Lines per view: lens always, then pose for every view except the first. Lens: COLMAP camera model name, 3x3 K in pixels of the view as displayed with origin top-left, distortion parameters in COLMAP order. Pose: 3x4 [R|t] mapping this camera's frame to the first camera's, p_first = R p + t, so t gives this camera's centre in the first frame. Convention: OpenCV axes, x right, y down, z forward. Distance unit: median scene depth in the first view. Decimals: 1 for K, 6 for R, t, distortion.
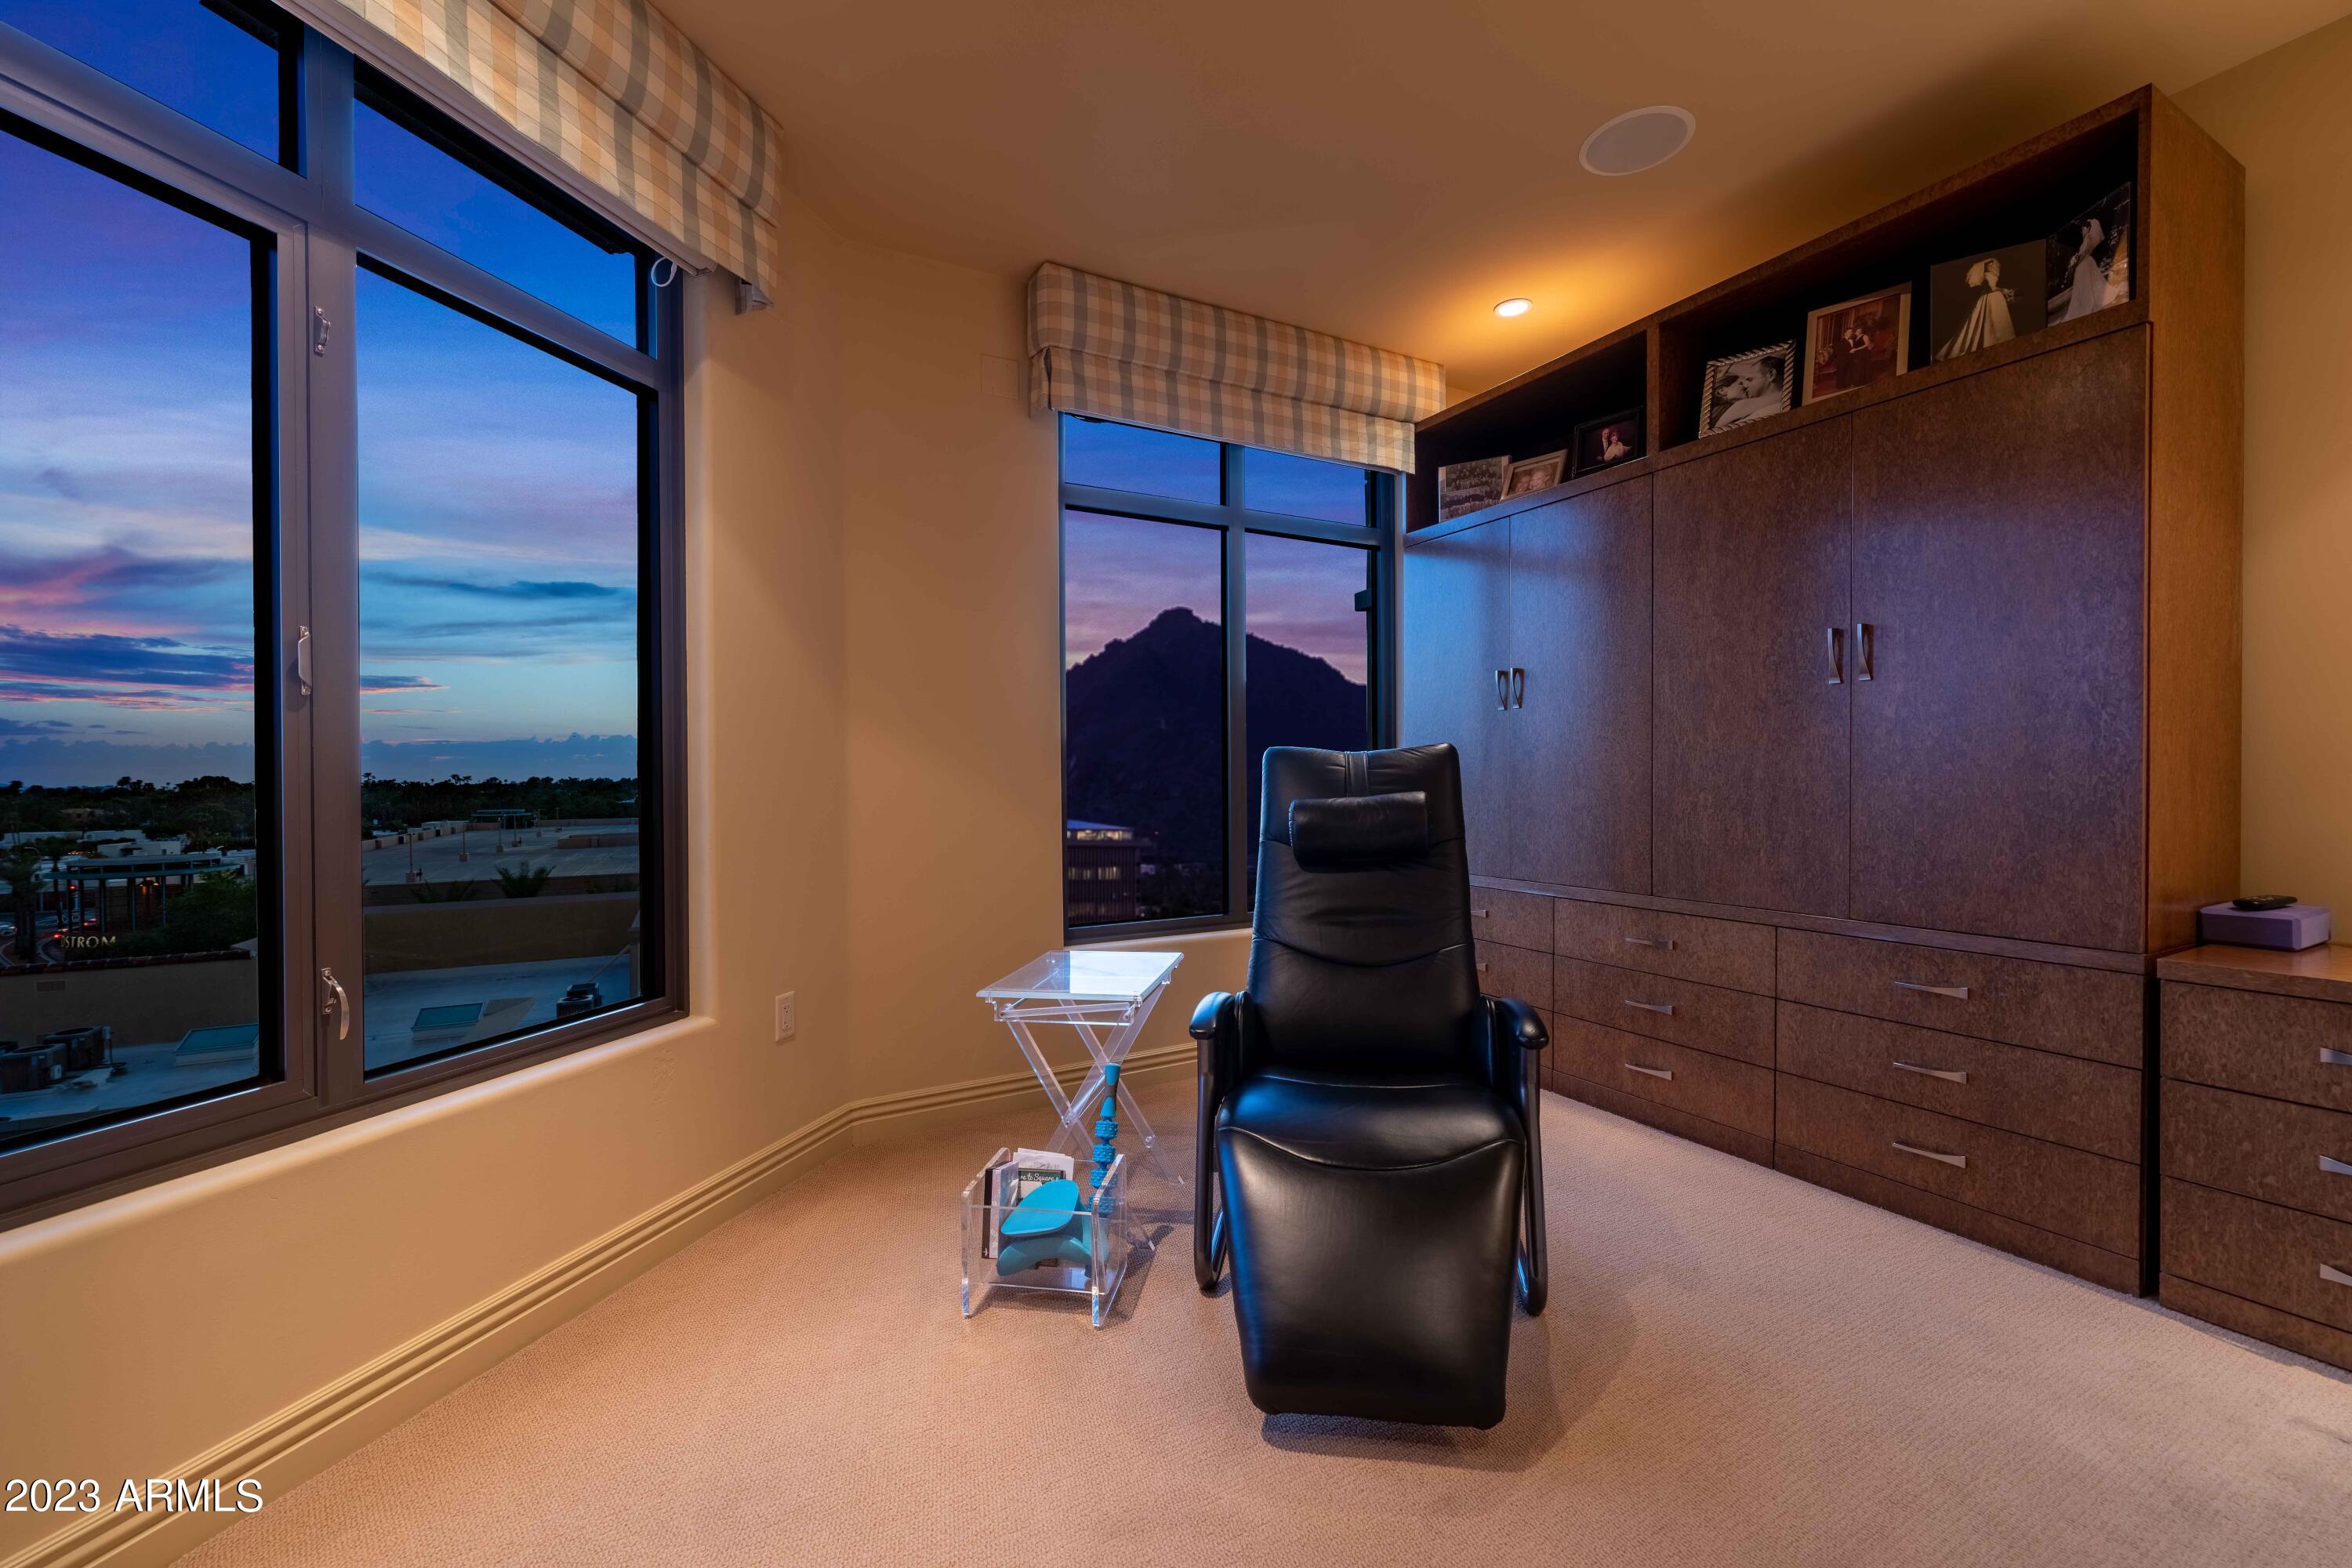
lens RADIAL K [[964.9, 0, 1179.7], [0, 964.9, 787.9], [0, 0, 1]] dist [0.000997, 0.000043]
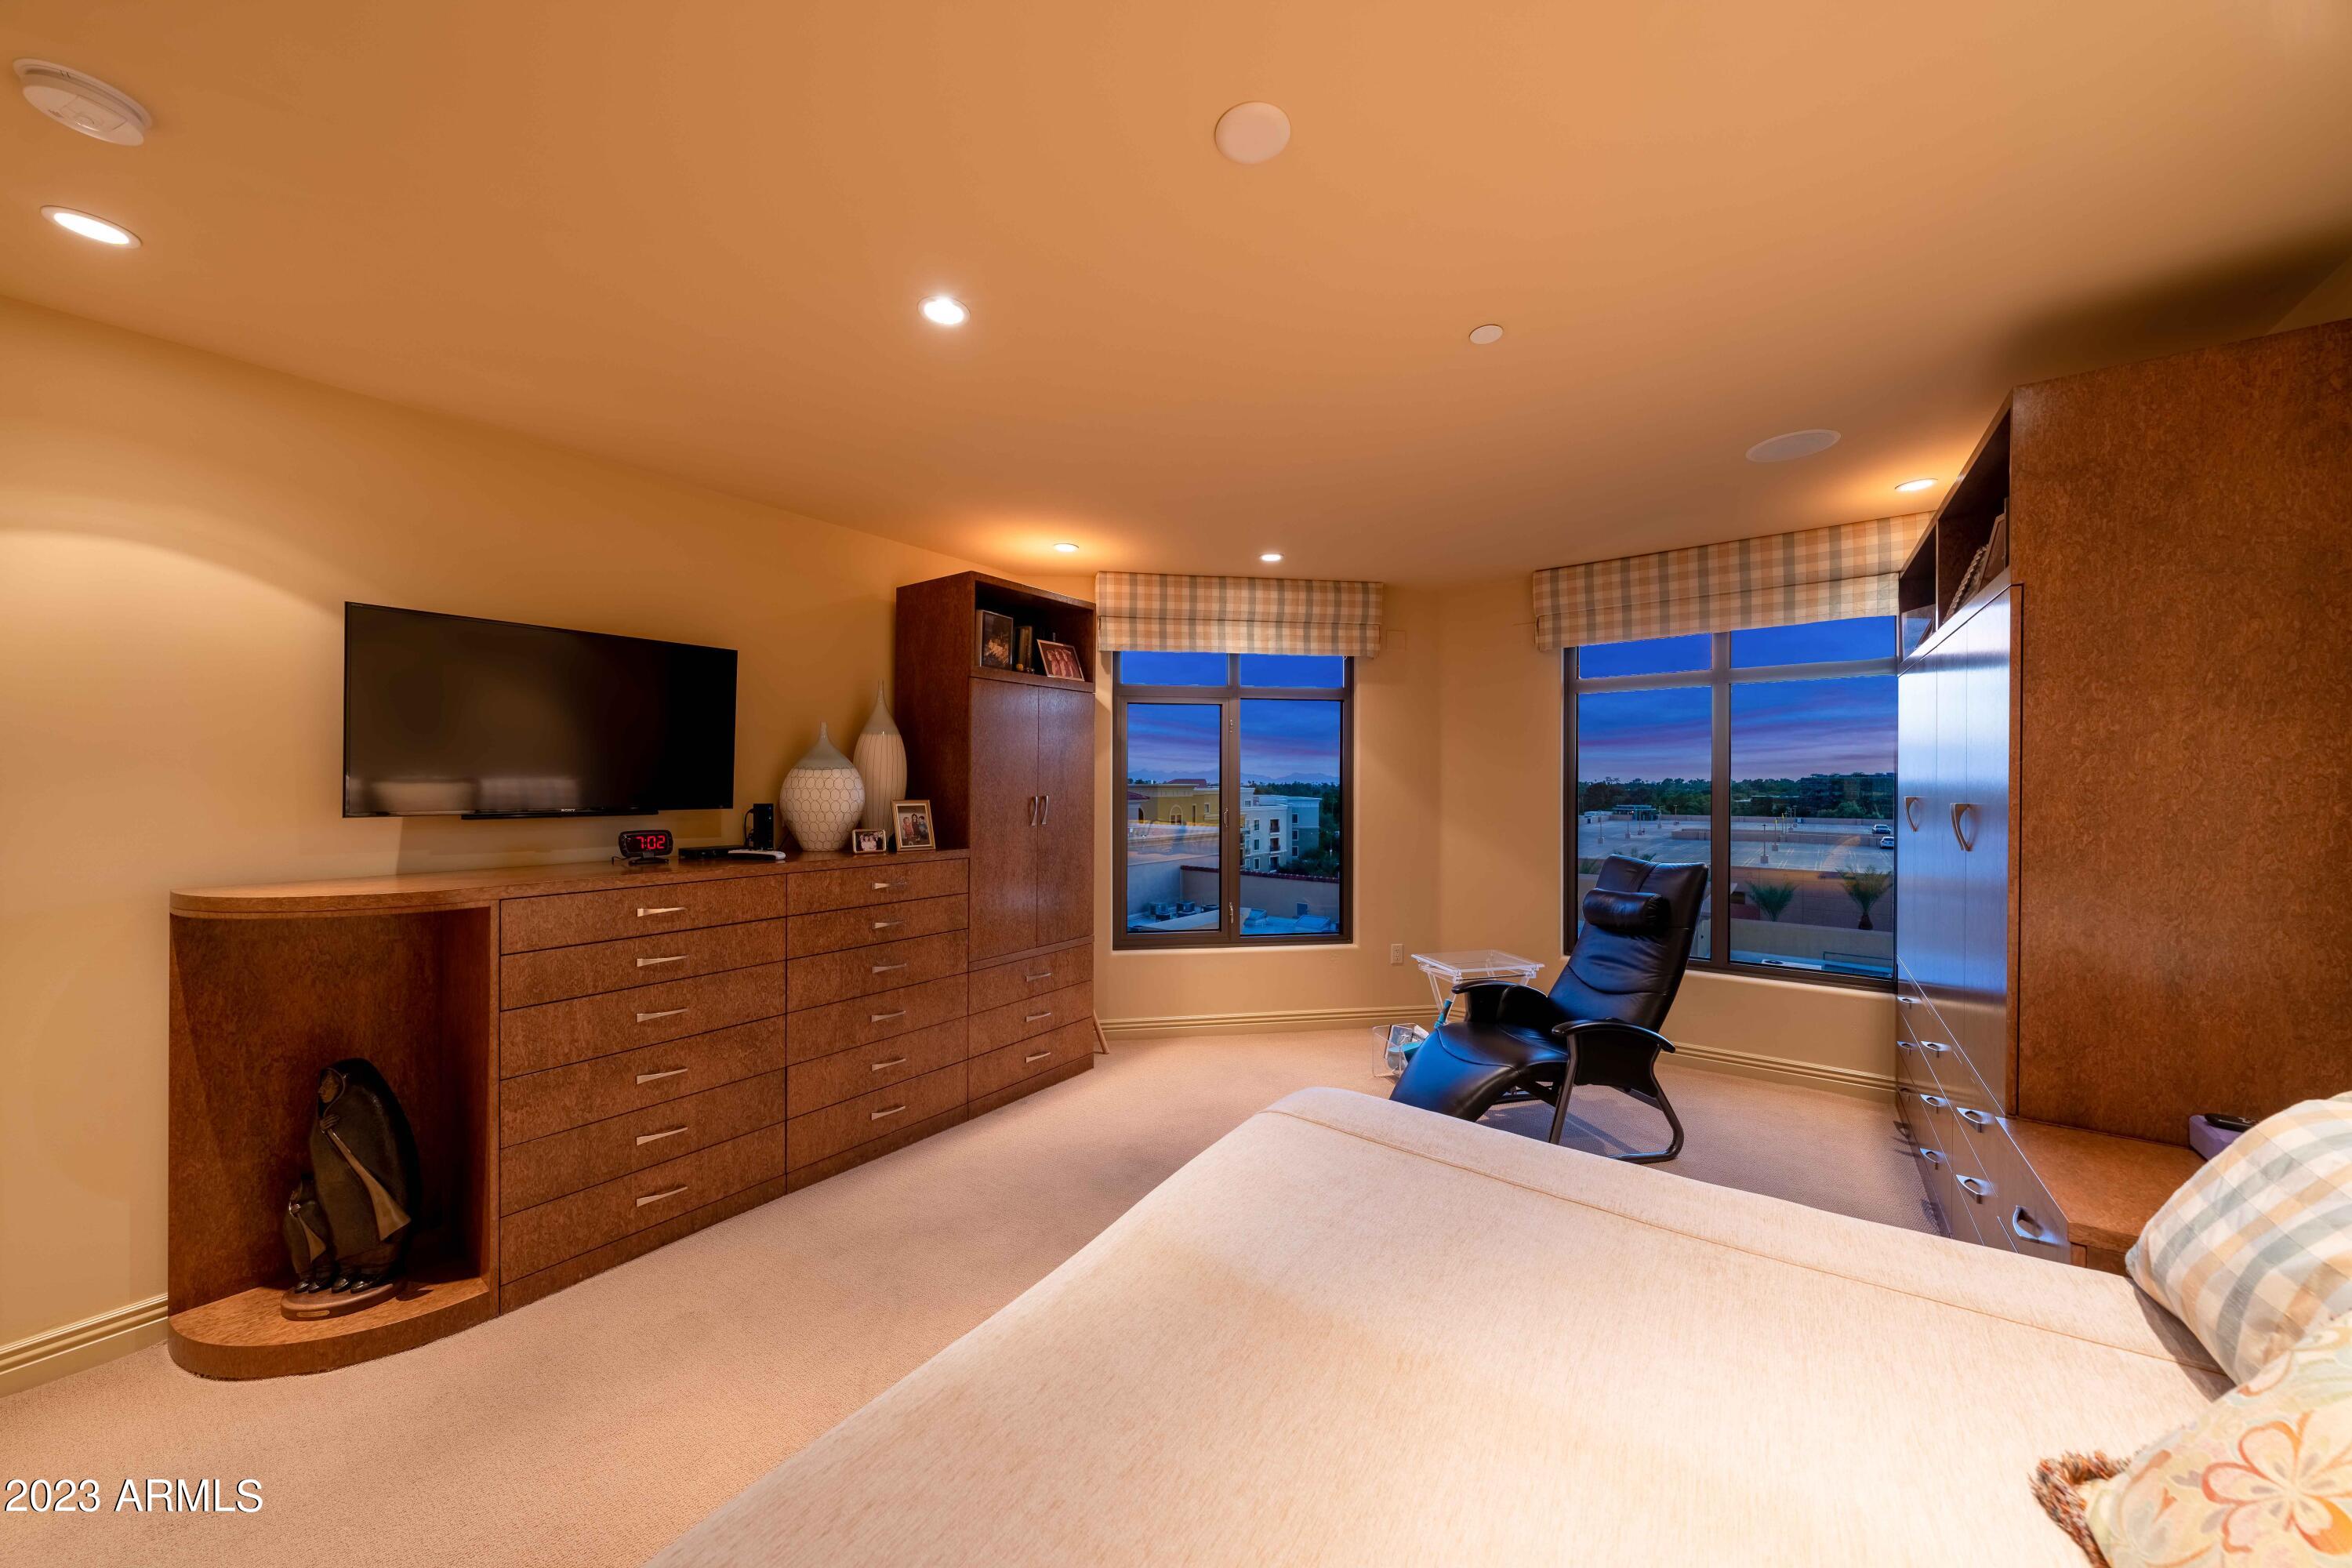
lens RADIAL K [[808.0, 0, 1182.6], [0, 808.0, 778.5], [0, 0, 1]] dist [-0.000949, -0.000058]
pose [[0.411136, 0.005446, -0.911558, 0.954516], [-0.012436, 0.999923, 0.000365, -0.149042], [0.911489, 0.011186, 0.411172, -0.213659]]
